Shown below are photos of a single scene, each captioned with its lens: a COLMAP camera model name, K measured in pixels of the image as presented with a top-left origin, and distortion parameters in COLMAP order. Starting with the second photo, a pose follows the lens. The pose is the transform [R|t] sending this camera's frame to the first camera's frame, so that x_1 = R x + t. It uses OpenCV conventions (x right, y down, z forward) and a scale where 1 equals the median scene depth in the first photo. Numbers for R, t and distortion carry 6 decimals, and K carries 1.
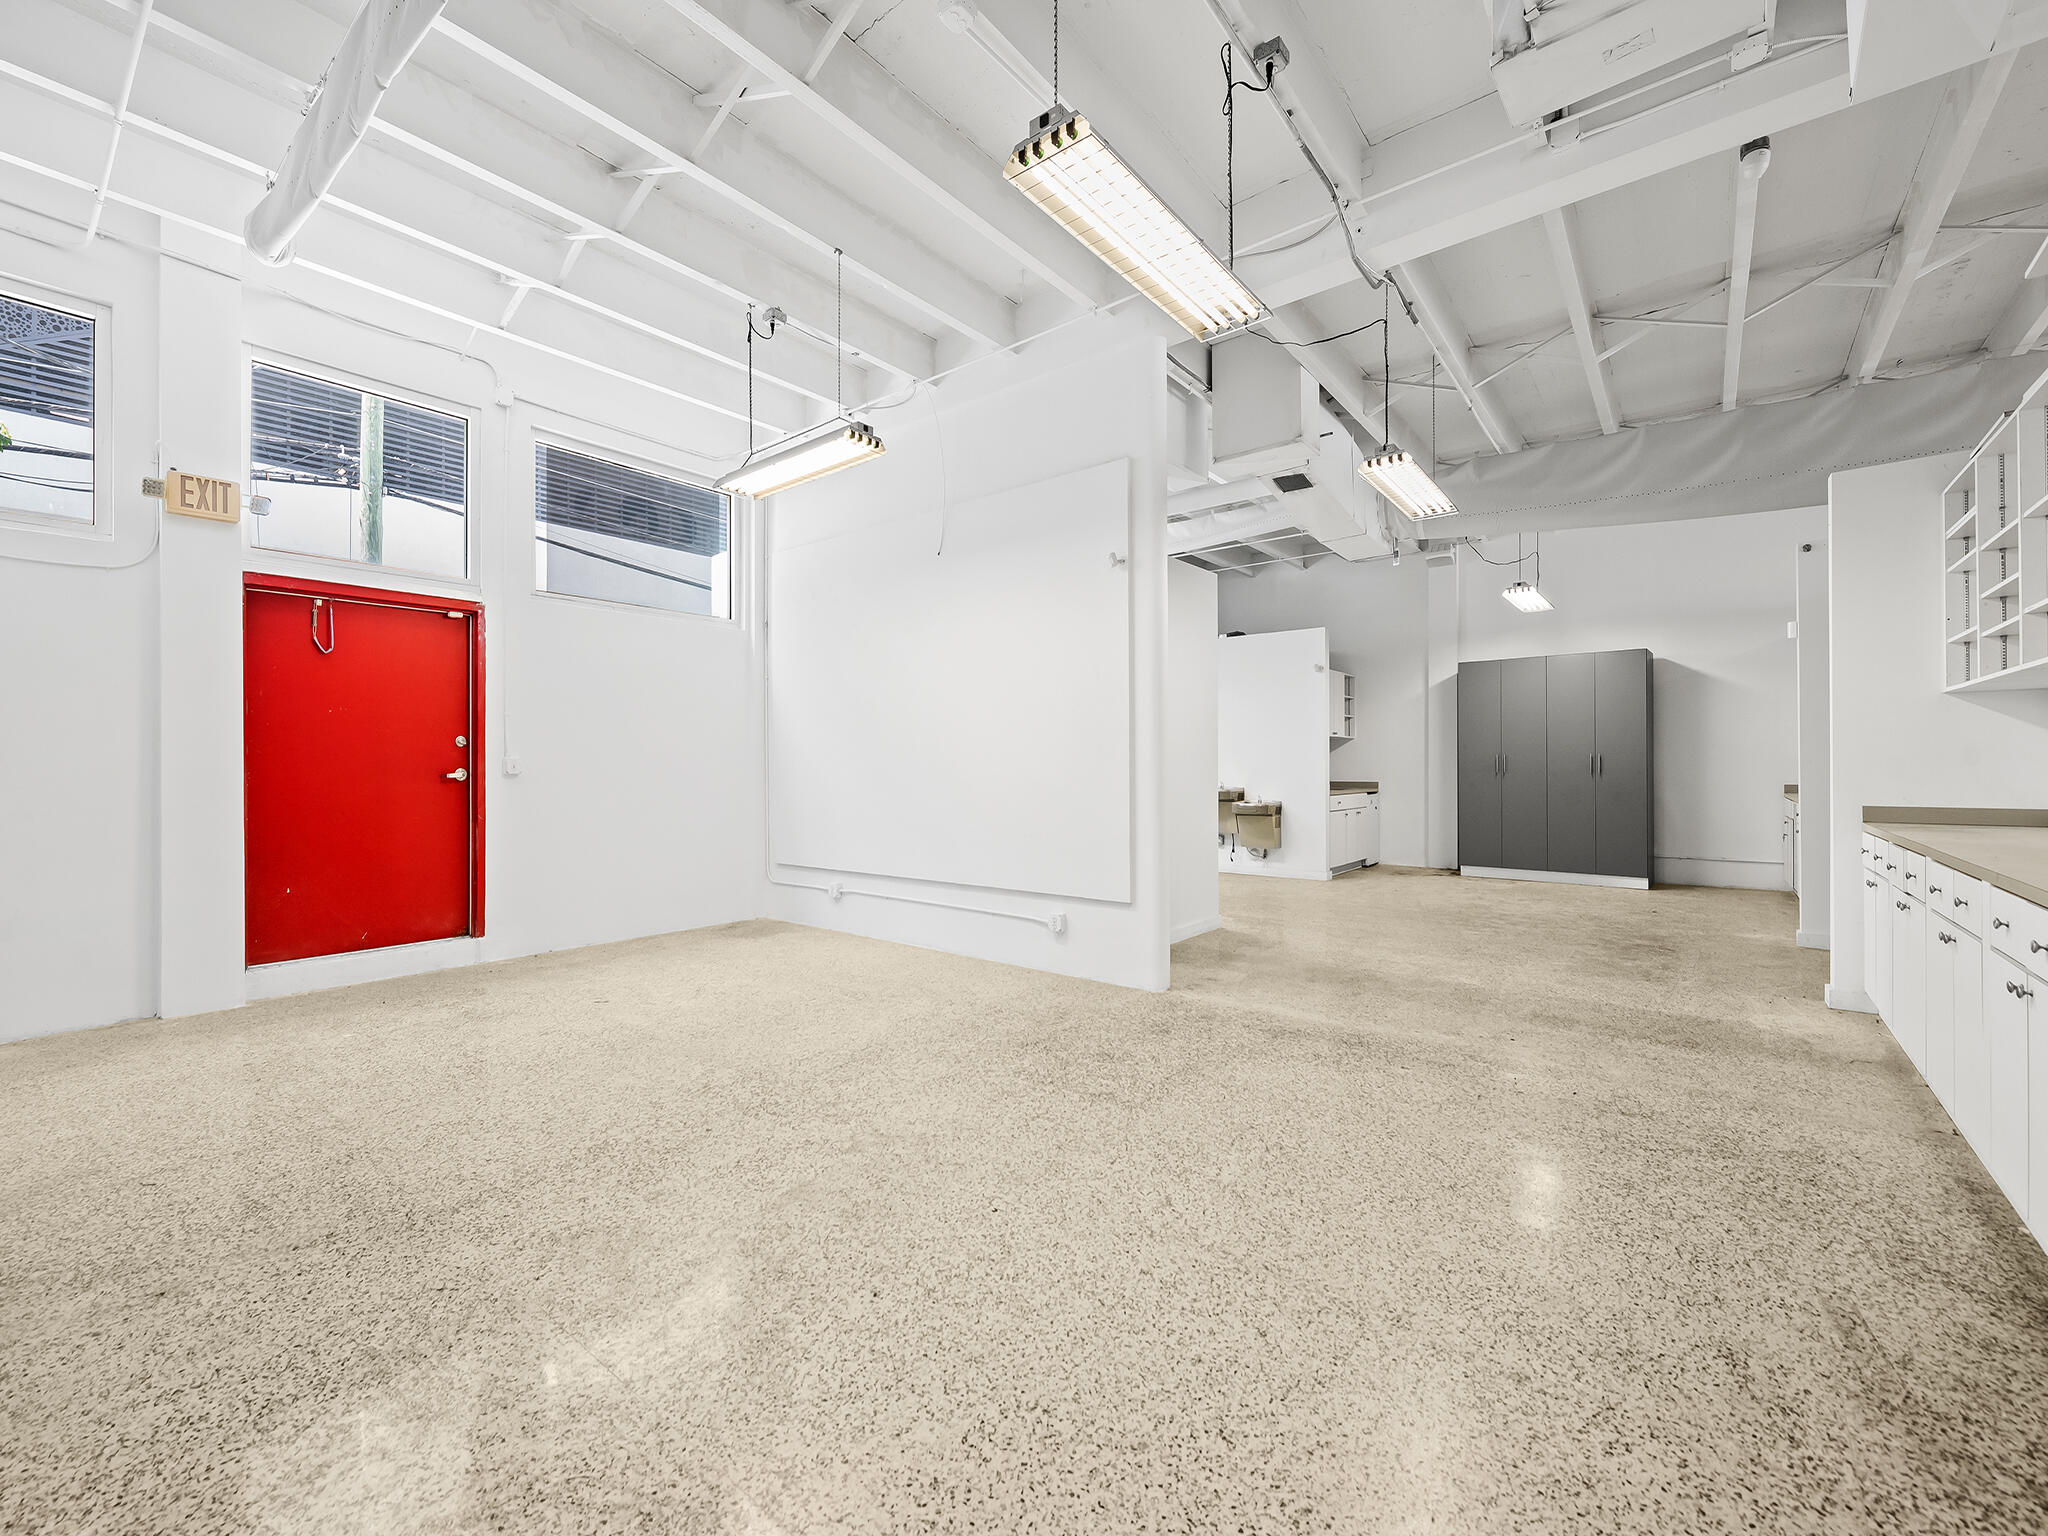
lens RADIAL K [[843.7, 0, 1020.0], [0, 843.7, 770.3], [0, 0, 1]] dist [0.005643, -0.002344]
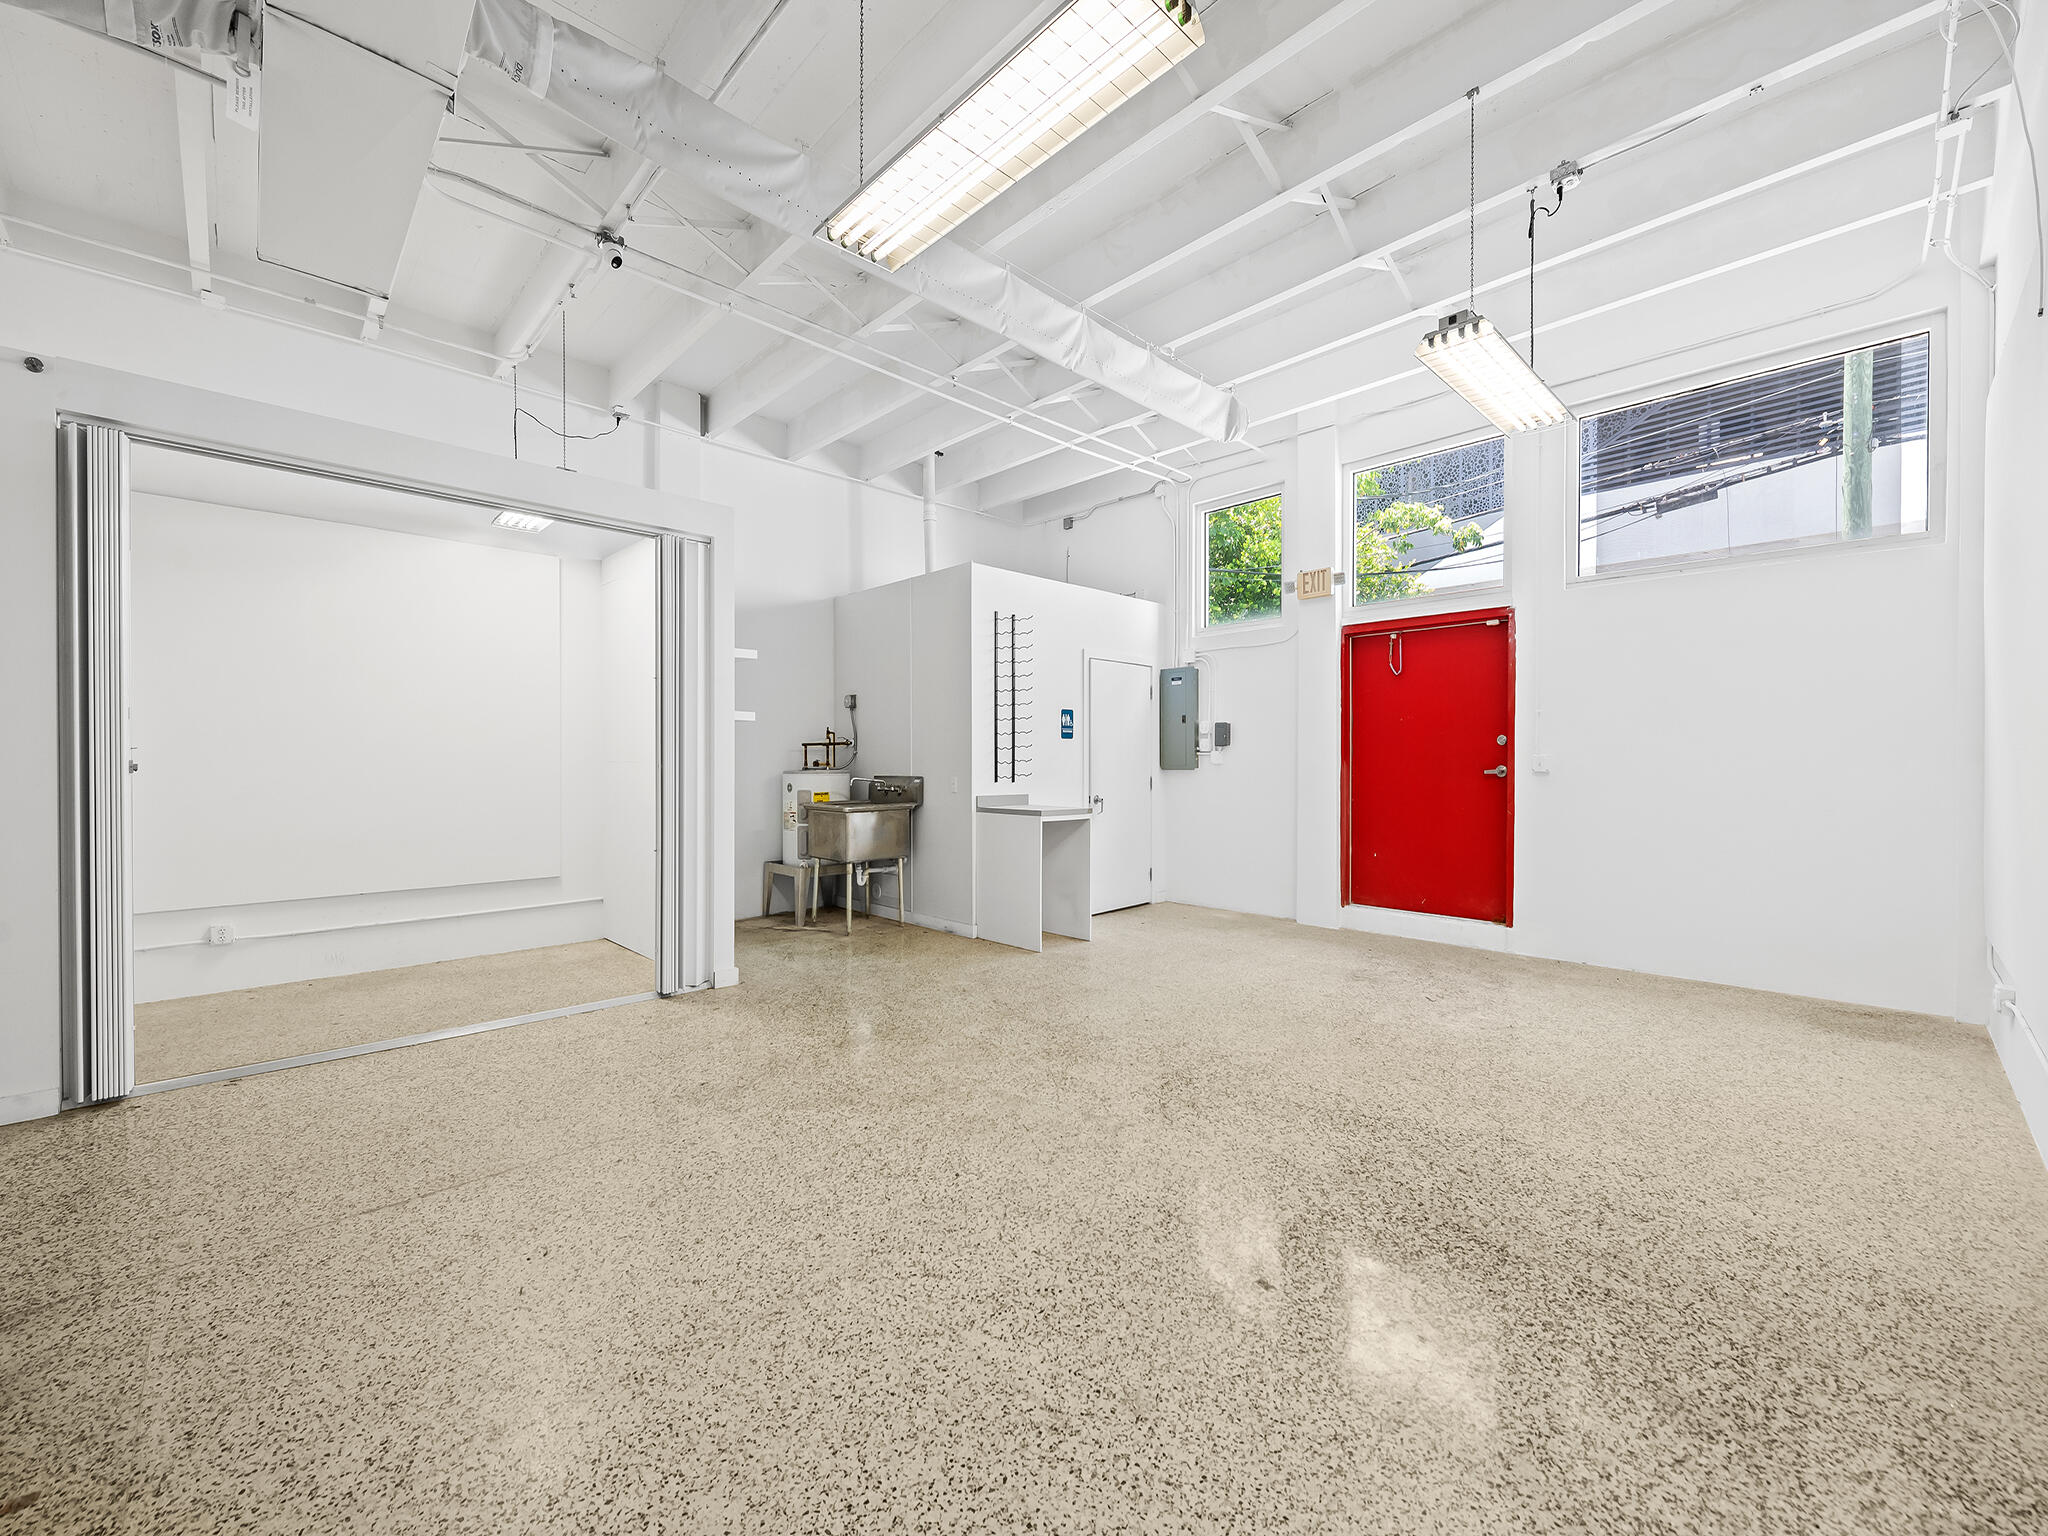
lens RADIAL K [[825.8, 0, 1018.1], [0, 825.8, 763.9], [0, 0, 1]] dist [0.004620, -0.002745]
pose [[-0.131771, 0.007798, -0.991250, 0.762461], [-0.005471, 0.999948, 0.008594, -0.016730], [0.991265, 0.006556, -0.131721, 0.909275]]
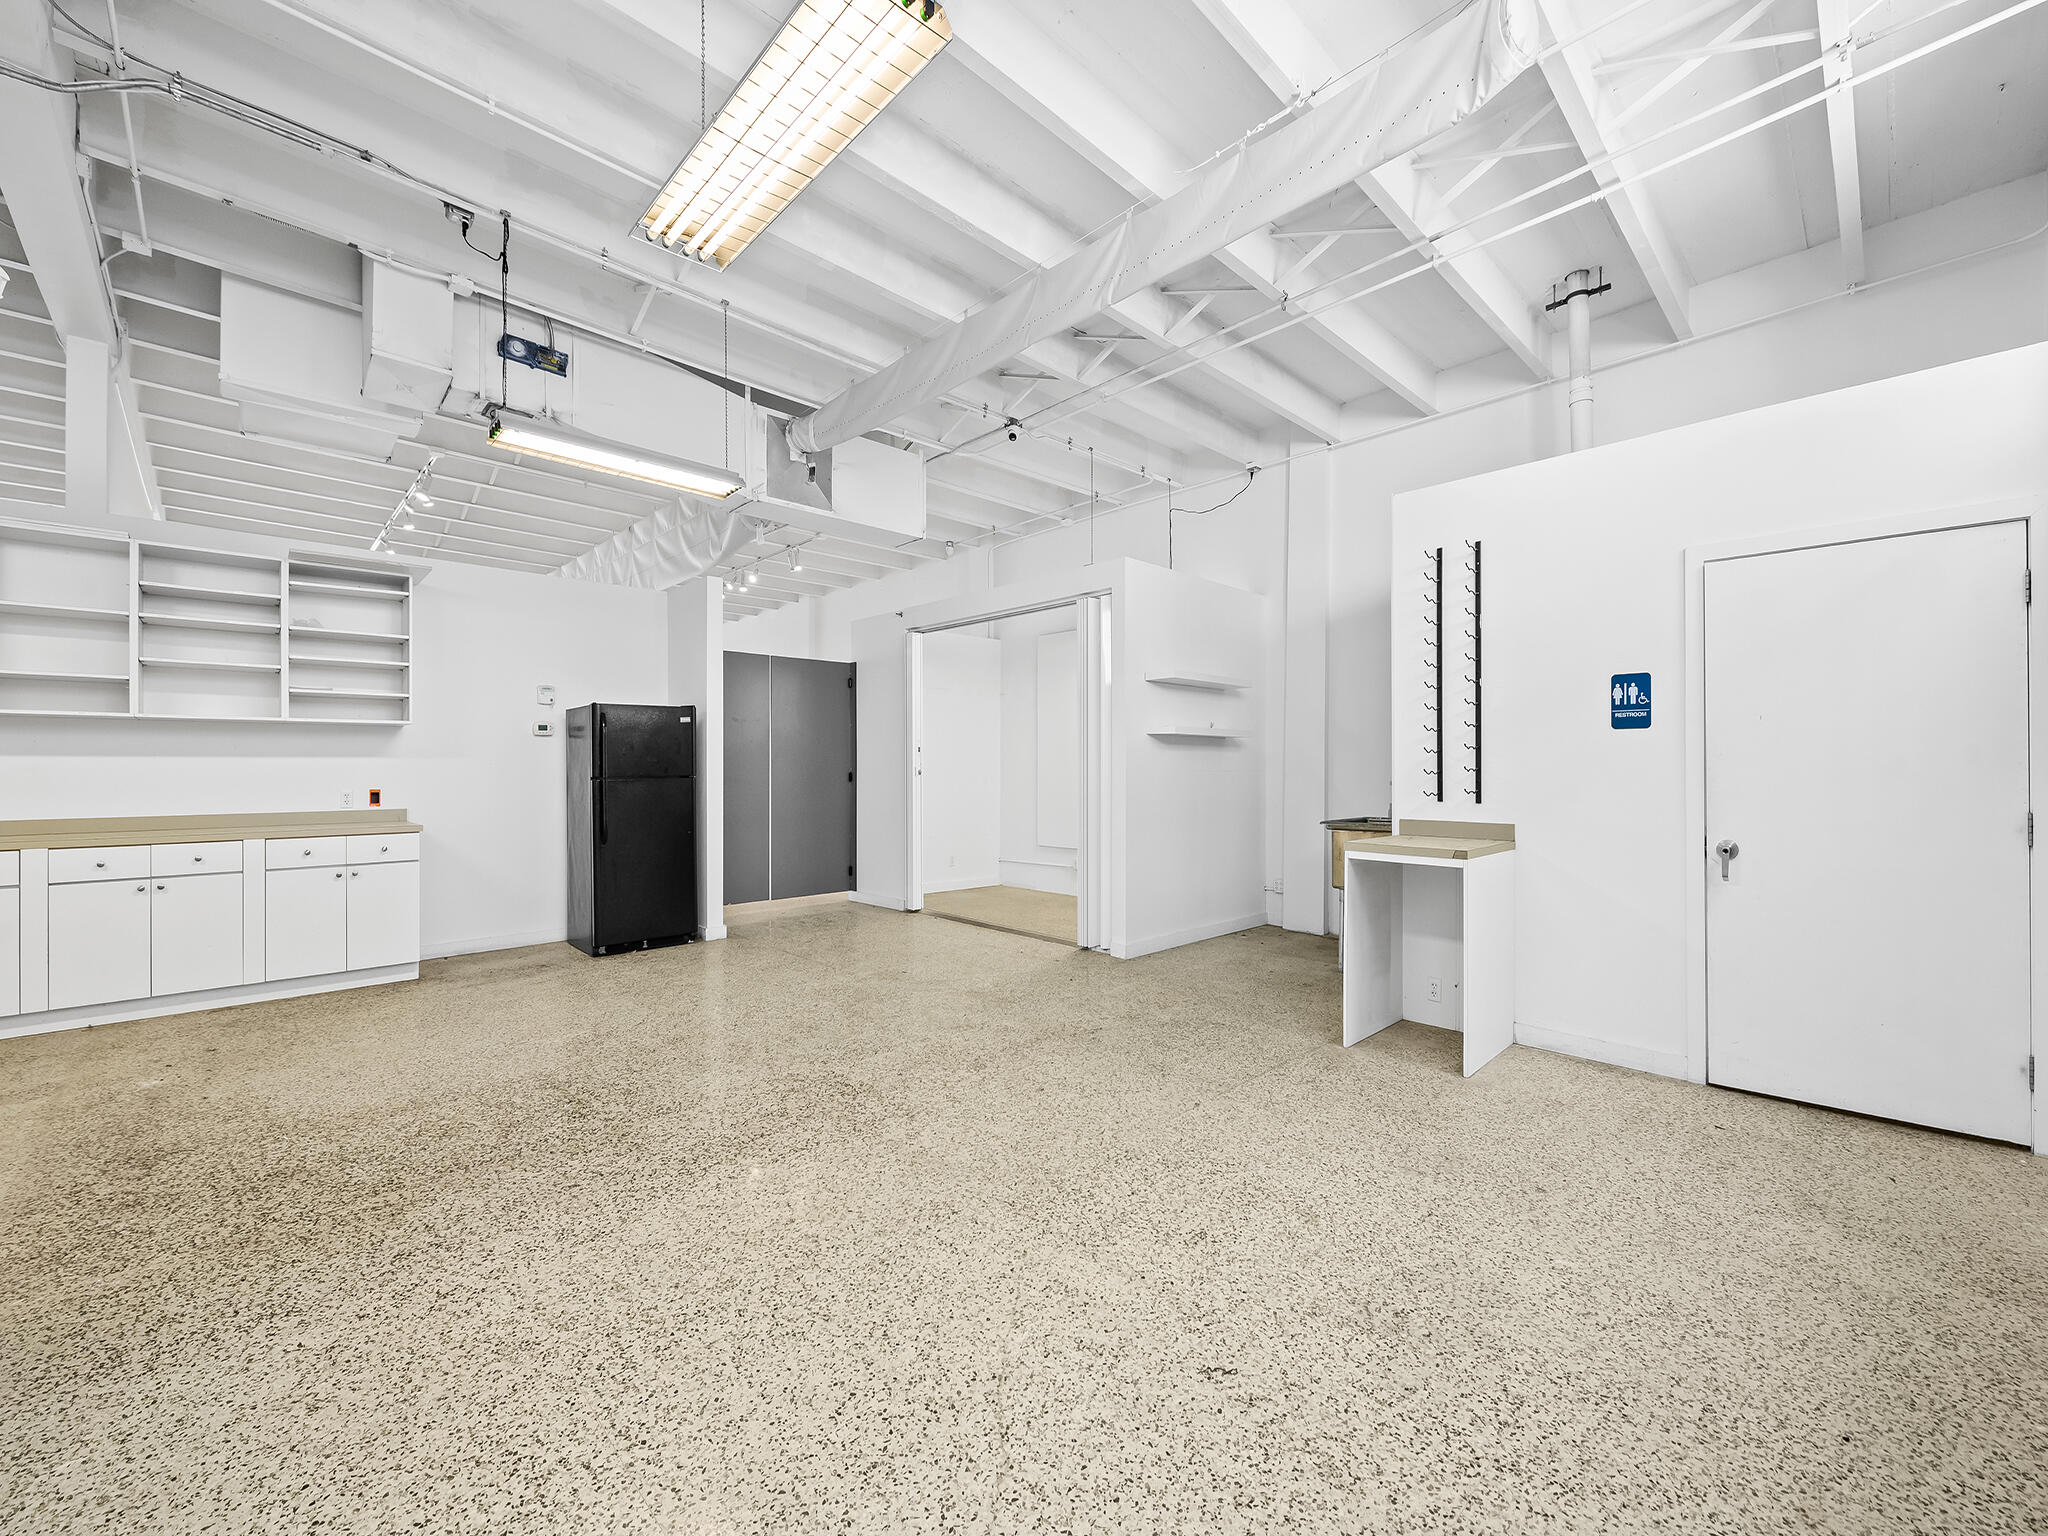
lens RADIAL K [[825.8, 0, 1015.5], [0, 825.8, 768.7], [0, 0, 1]] dist [0.004620, -0.002745]
pose [[-0.990325, 0.006622, 0.138610, -0.643393], [0.007343, 0.999962, 0.004690, -0.019122], [-0.138574, 0.005662, -0.990336, 1.977181]]
